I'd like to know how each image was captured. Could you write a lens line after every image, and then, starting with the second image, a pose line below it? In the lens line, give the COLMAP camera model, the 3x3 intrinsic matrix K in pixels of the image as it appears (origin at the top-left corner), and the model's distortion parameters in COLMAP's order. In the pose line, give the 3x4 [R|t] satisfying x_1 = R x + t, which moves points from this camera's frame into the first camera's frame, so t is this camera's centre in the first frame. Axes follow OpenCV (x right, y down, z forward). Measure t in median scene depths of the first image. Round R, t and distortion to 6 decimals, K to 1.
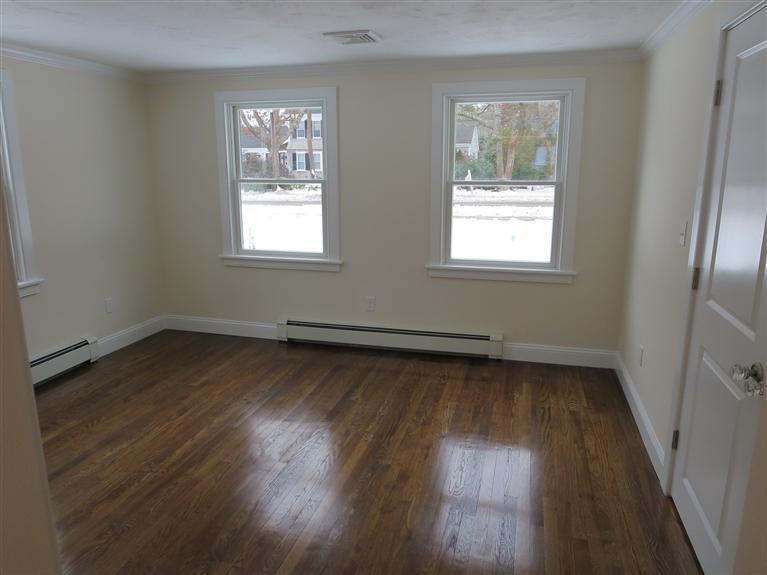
lens RADIAL K [[540.1, 0, 381.2], [0, 540.1, 288.9], [0, 0, 1]] dist [-0.000987, -0.000308]
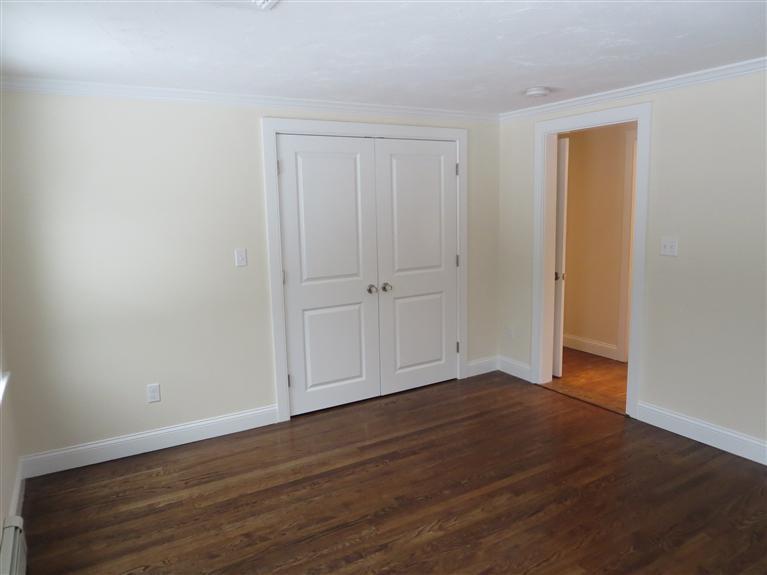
lens RADIAL K [[540.1, 0, 381.2], [0, 540.1, 288.9], [0, 0, 1]] dist [-0.000987, -0.000308]
pose [[-0.715372, -0.086393, 0.693382, -0.521754], [0.177639, 0.937237, 0.300050, -0.290067], [-0.675786, 0.337820, -0.655127, 1.264092]]
